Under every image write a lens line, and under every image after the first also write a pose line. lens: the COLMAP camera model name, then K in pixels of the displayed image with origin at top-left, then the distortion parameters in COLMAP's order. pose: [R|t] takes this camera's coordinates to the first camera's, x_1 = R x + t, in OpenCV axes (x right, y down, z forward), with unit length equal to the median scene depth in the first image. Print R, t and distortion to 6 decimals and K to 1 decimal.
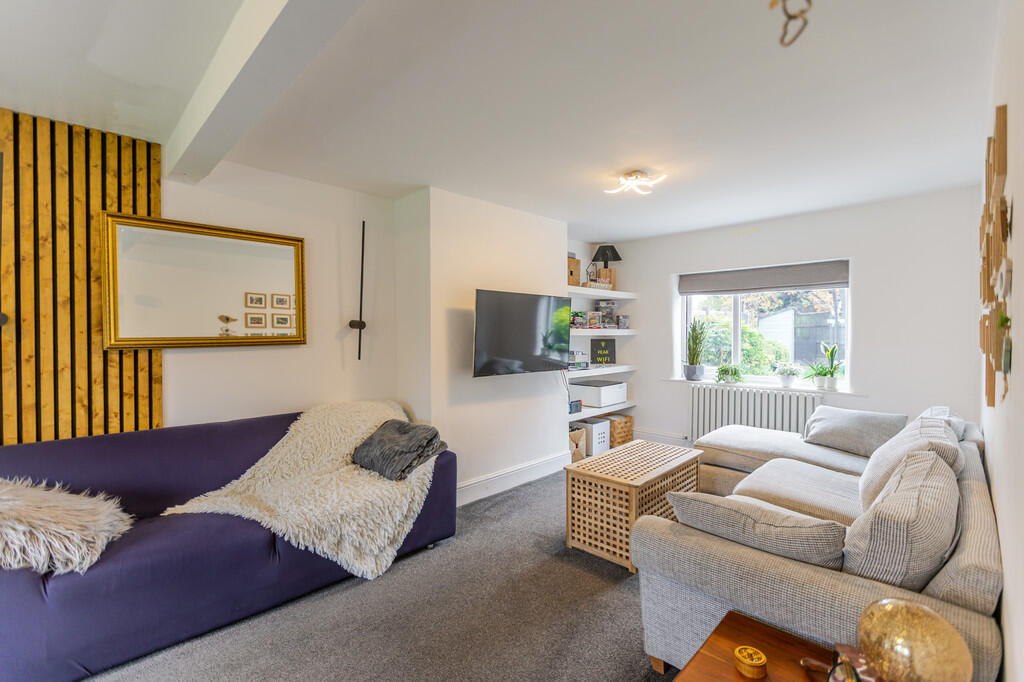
lens RADIAL K [[452.0, 0, 513.5], [0, 452.0, 340.4], [0, 0, 1]] dist [0.002969, -0.002556]
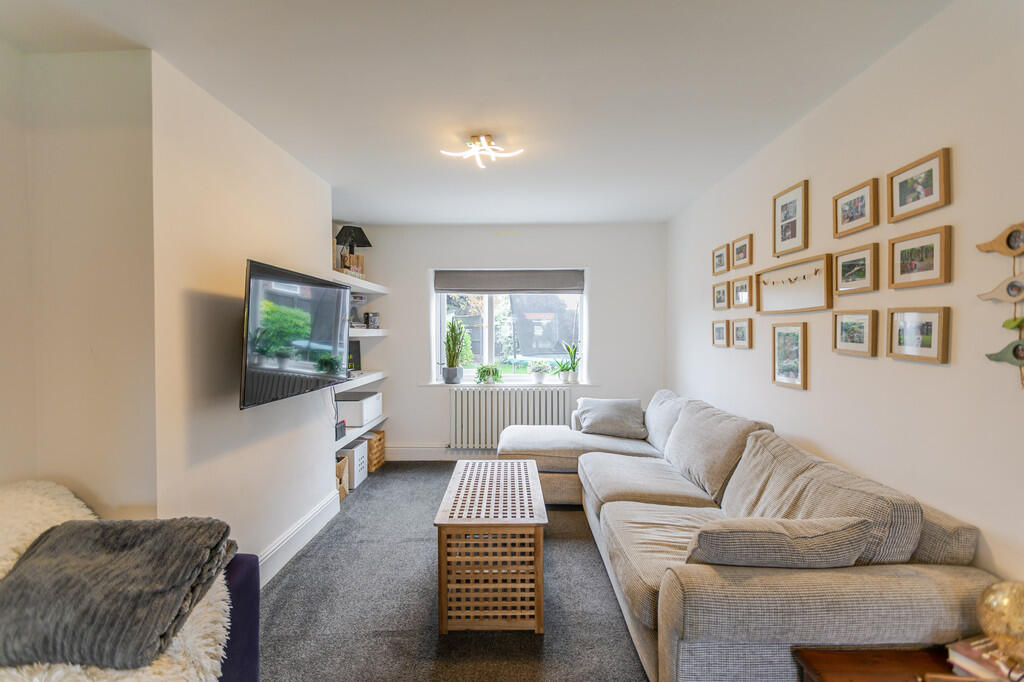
lens RADIAL K [[452.0, 0, 505.7], [0, 452.0, 339.8], [0, 0, 1]] dist [0.002969, -0.002556]
pose [[0.729853, -0.011855, 0.683501, -0.259922], [0.013553, 0.999904, 0.002870, -0.006104], [-0.683470, 0.007168, 0.729944, 0.368212]]
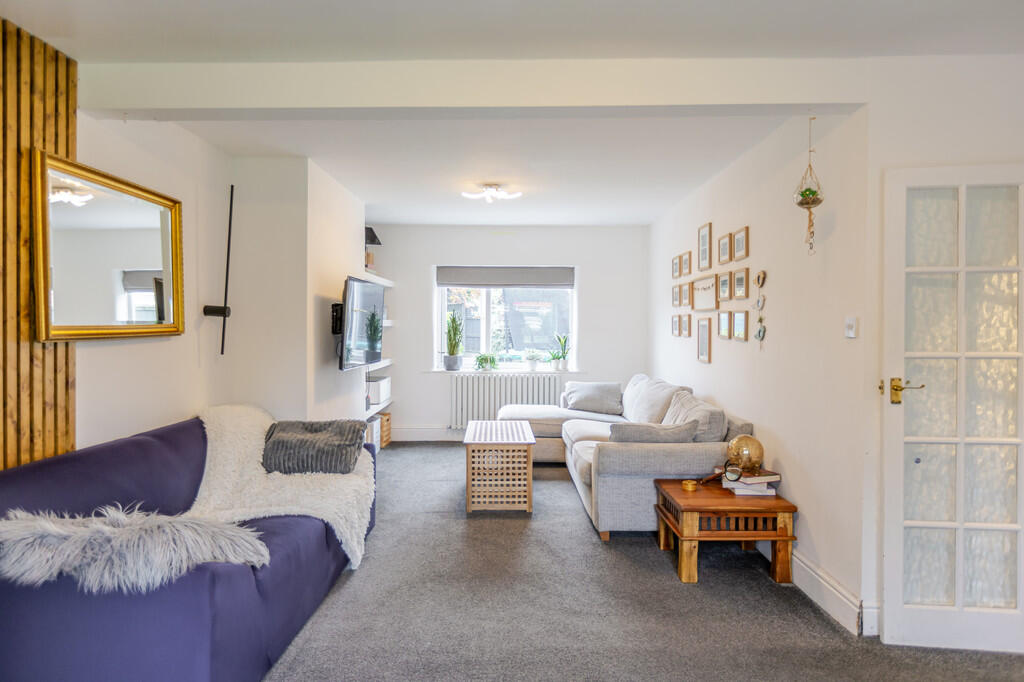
lens RADIAL K [[642.3, 0, 509.0], [0, 642.3, 337.0], [0, 0, 1]] dist [-0.002837, 0.005691]
pose [[0.707839, -0.008214, 0.706326, -0.849023], [0.006688, 0.999966, 0.004926, 0.010045], [-0.706342, 0.001237, 0.707869, -0.190750]]
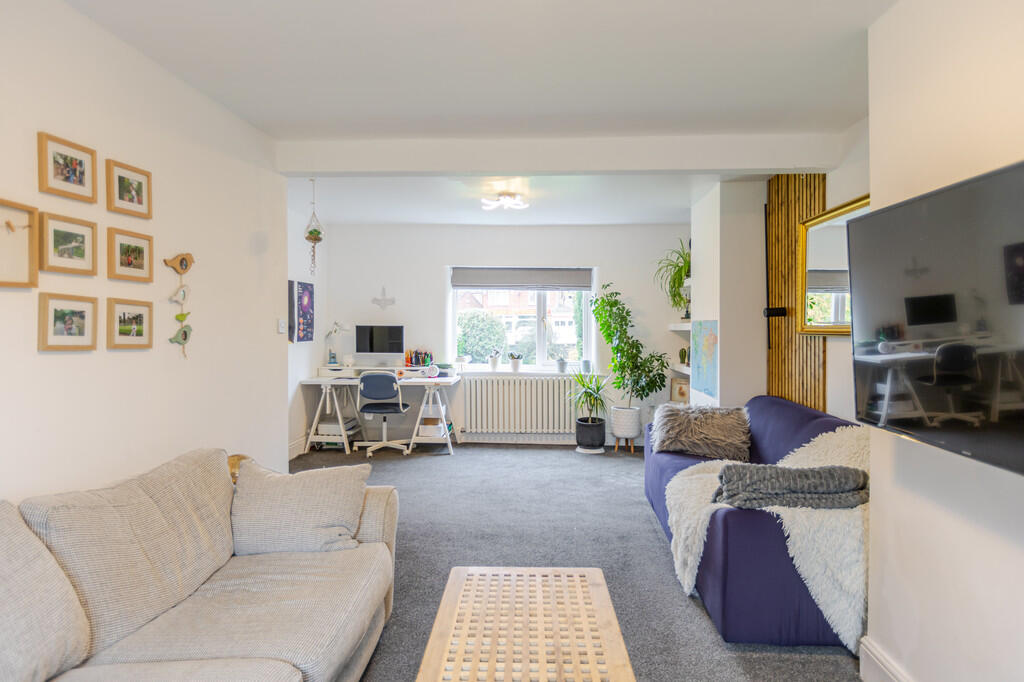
lens RADIAL K [[642.3, 0, 513.0], [0, 642.3, 333.4], [0, 0, 1]] dist [-0.002837, 0.005691]
pose [[-0.740665, 0.012175, -0.671764, 0.640119], [-0.006942, 0.999644, 0.025771, -0.017823], [0.671838, 0.023751, -0.740317, 1.357858]]
